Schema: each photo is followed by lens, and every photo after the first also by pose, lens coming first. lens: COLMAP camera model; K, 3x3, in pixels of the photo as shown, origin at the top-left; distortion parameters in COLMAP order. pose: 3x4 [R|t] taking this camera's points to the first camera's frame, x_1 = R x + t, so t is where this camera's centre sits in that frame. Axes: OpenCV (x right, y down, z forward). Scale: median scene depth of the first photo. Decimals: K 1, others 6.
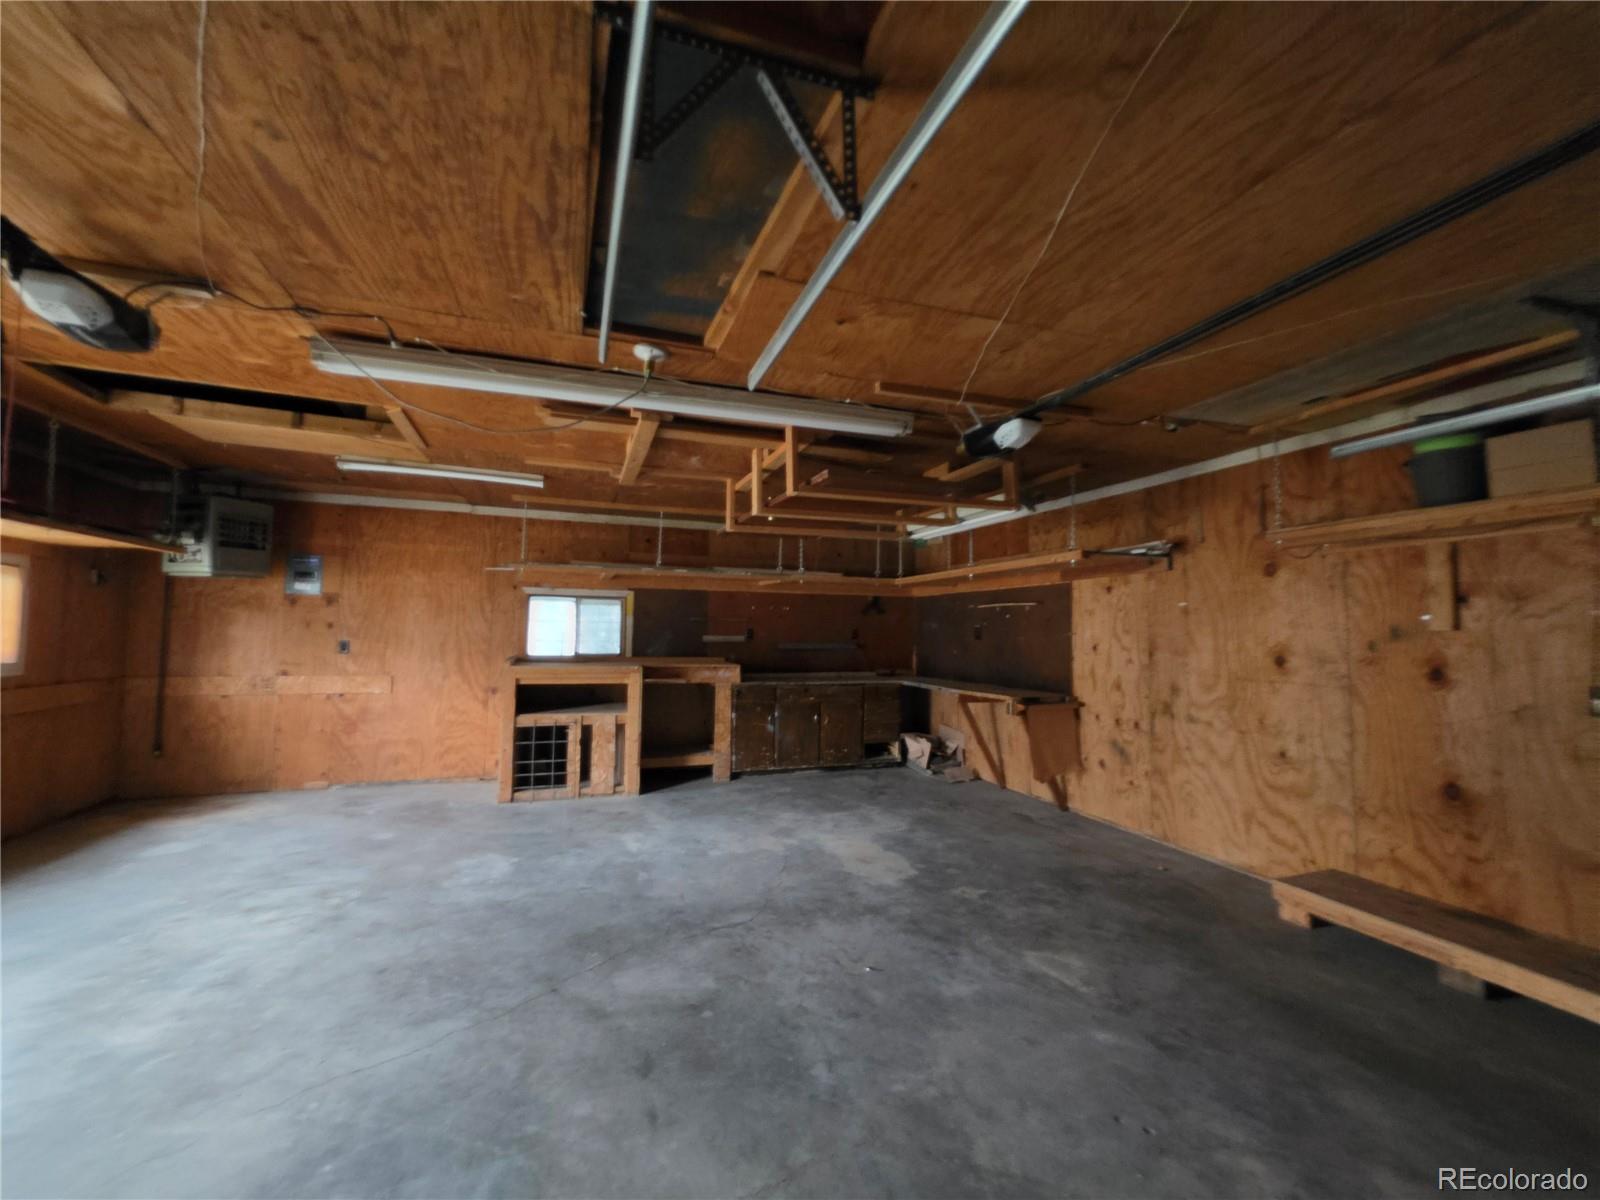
lens RADIAL K [[664.6, 0, 827.5], [0, 664.6, 598.5], [0, 0, 1]] dist [-0.003304, 0.000532]
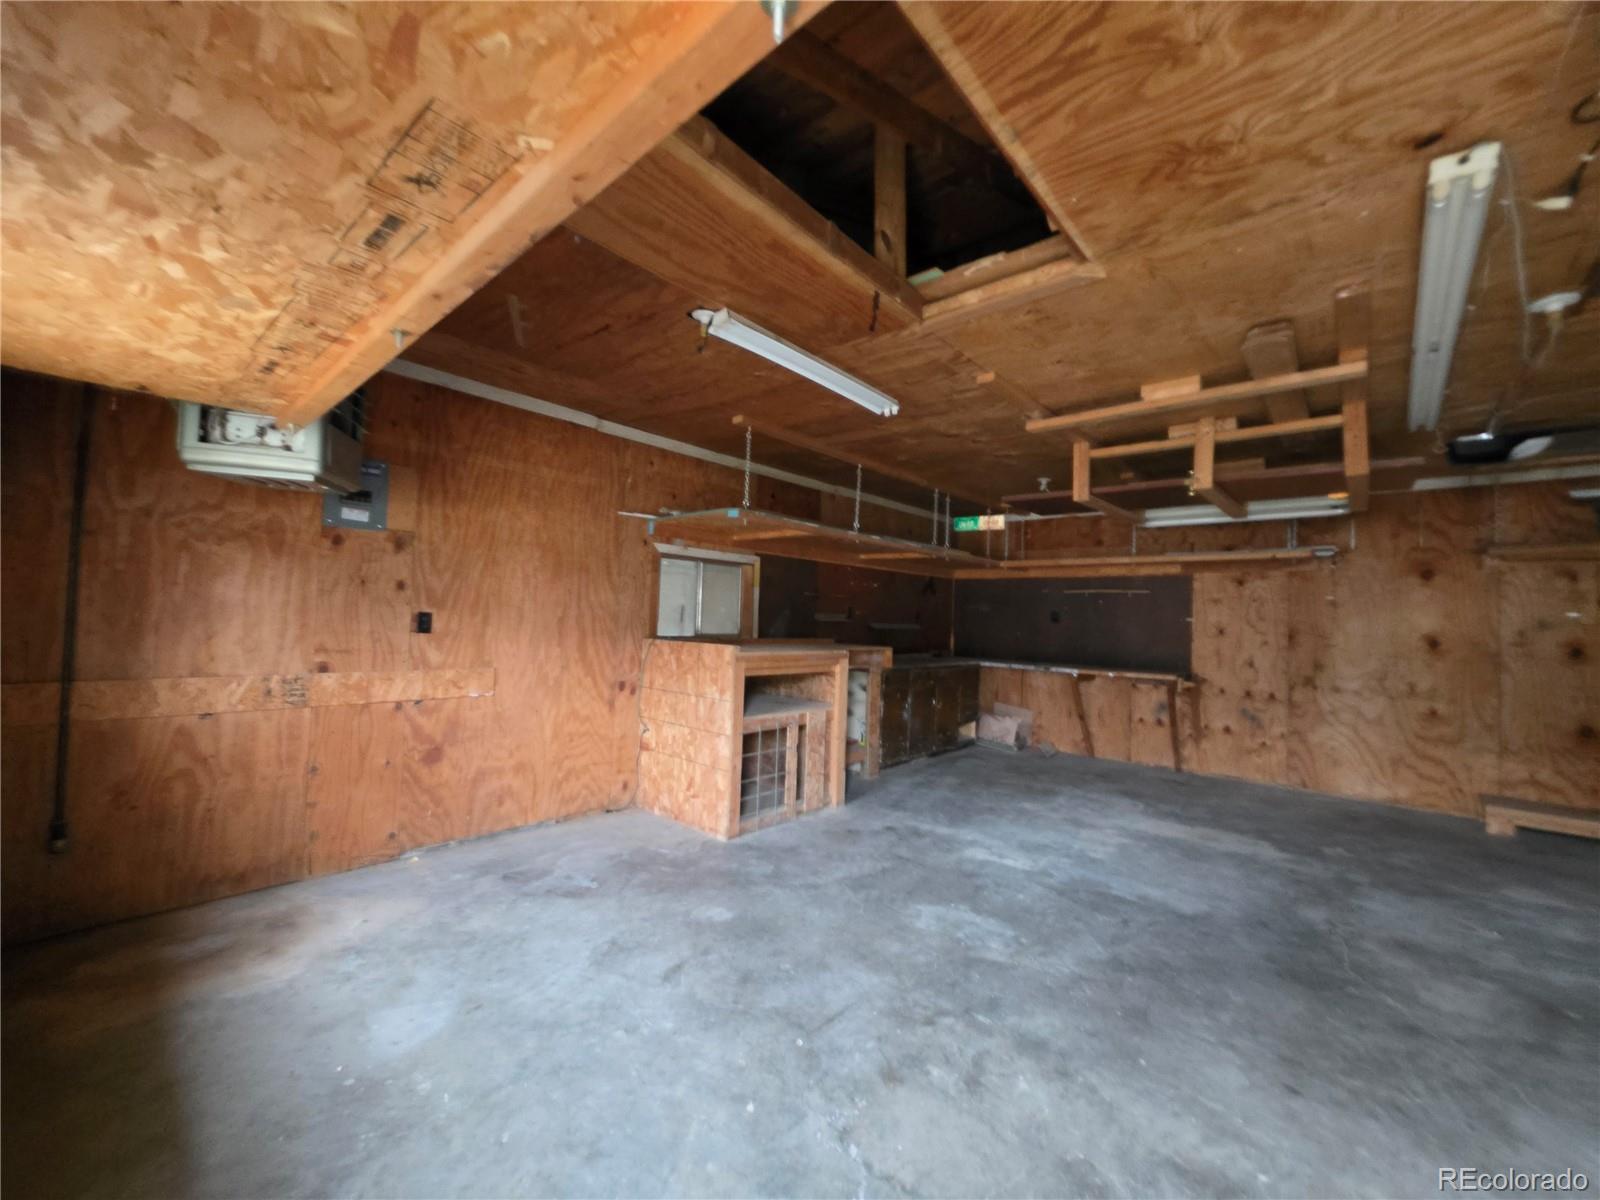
lens RADIAL K [[645.5, 0, 777.8], [0, 645.5, 601.9], [0, 0, 1]] dist [-0.002639, 0.000656]
pose [[0.874561, 0.028004, 0.484105, -0.837977], [-0.046384, 0.998584, 0.026031, 0.028505], [-0.482691, -0.045221, 0.874622, 0.385568]]
